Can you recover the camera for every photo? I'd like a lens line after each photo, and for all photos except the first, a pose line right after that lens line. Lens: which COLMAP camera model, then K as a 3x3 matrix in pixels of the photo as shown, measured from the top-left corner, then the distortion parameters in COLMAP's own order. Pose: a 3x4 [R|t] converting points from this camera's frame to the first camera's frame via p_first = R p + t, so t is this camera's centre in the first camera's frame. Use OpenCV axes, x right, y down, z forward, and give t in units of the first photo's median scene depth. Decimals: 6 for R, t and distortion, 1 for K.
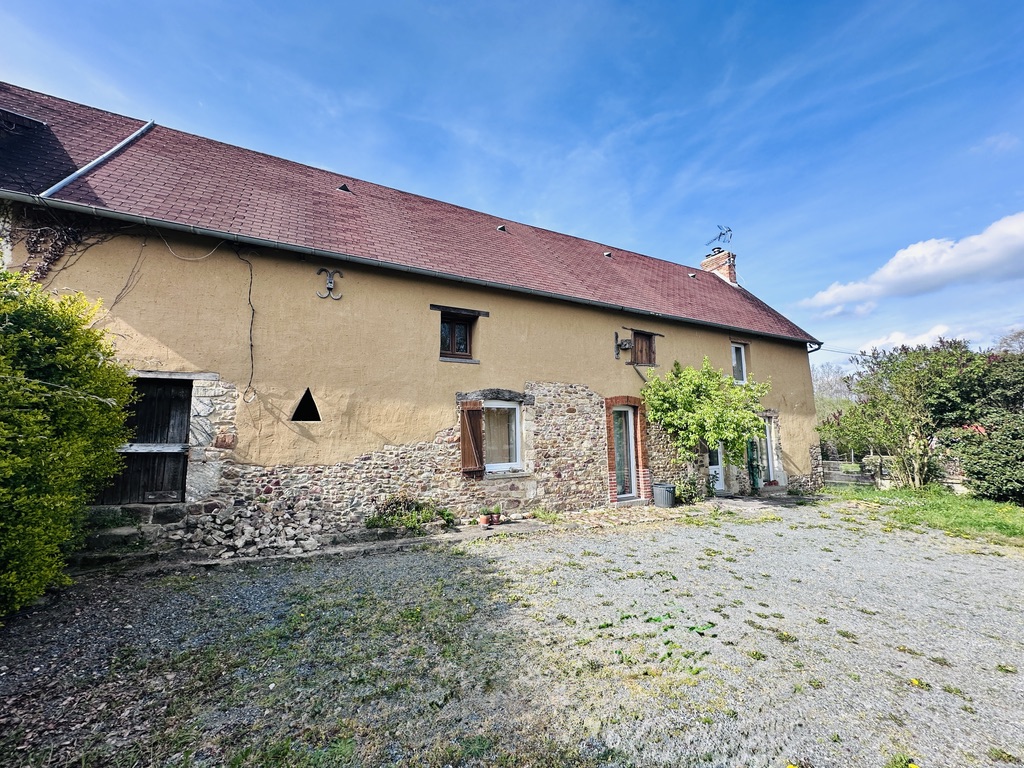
lens RADIAL K [[409.3, 0, 517.9], [0, 409.3, 386.3], [0, 0, 1]] dist [-0.002057, -0.000216]
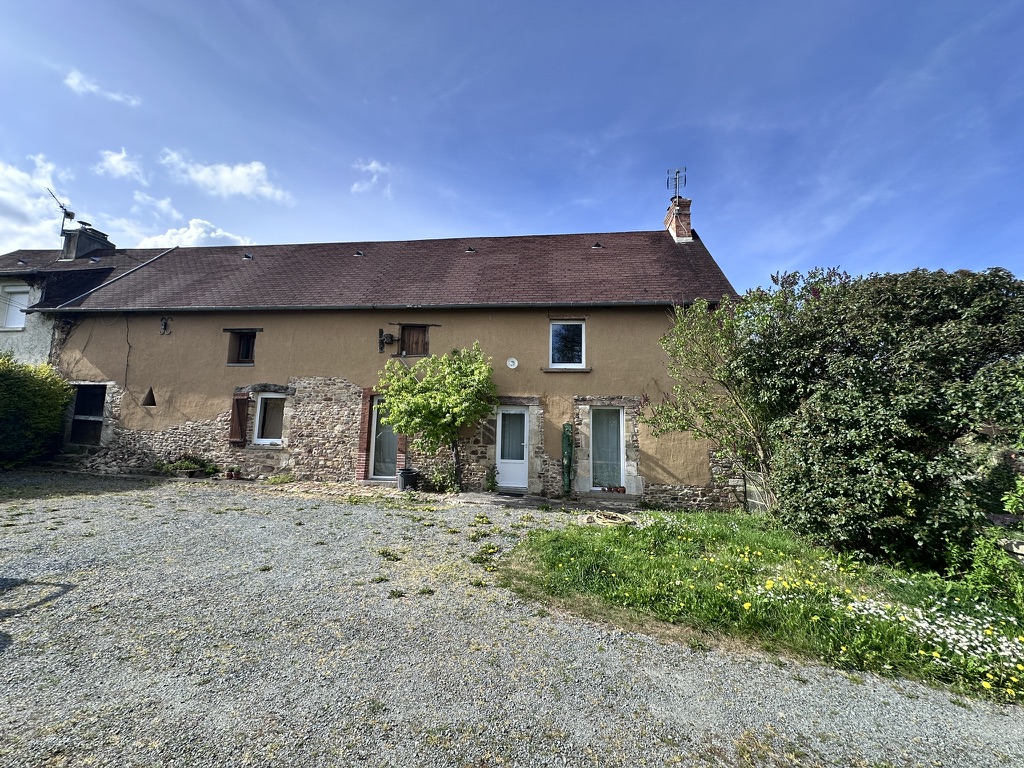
lens RADIAL K [[407.0, 0, 512.0], [0, 407.0, 384.0], [0, 0, 1]] dist [-0.001065, -0.000024]
pose [[0.820401, -0.036987, -0.570591, 1.432888], [0.033824, 0.999297, -0.016146, 0.058332], [0.570787, -0.006054, 0.821076, 0.366760]]
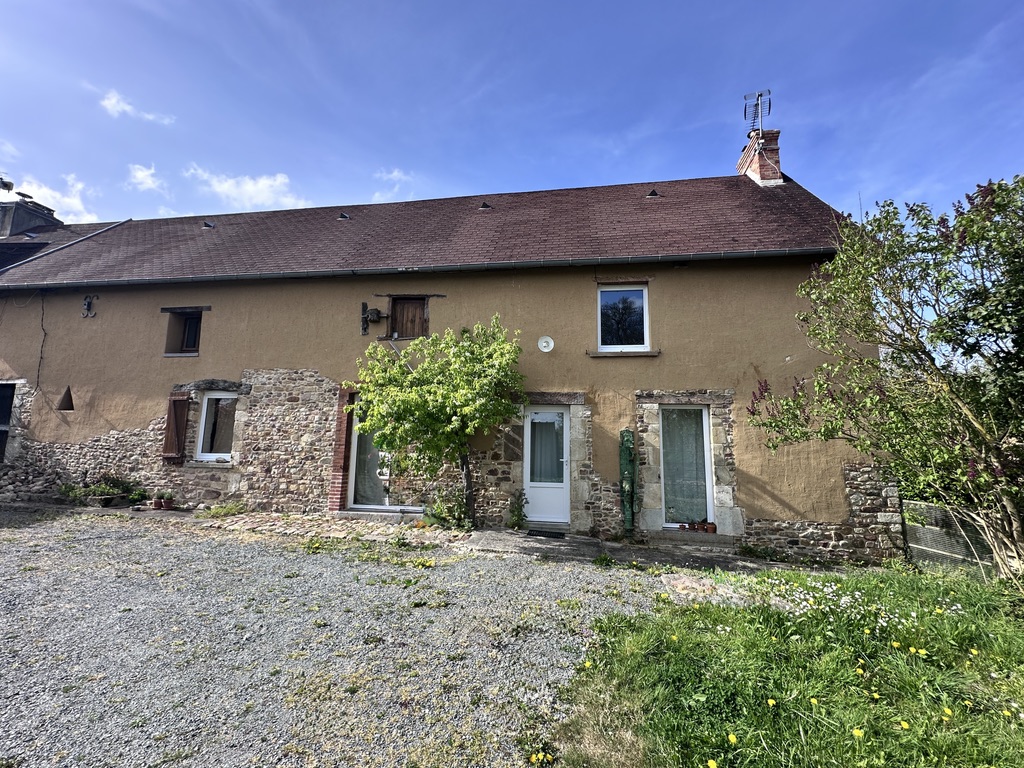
lens RADIAL K [[428.1, 0, 512.0], [0, 428.1, 384.0], [0, 0, 1]] dist [-0.002737, 0.000414]
pose [[0.796314, -0.058159, -0.602082, 1.210860], [0.041780, 0.998278, -0.041171, 0.094886], [0.603439, 0.007630, 0.797372, 0.619716]]
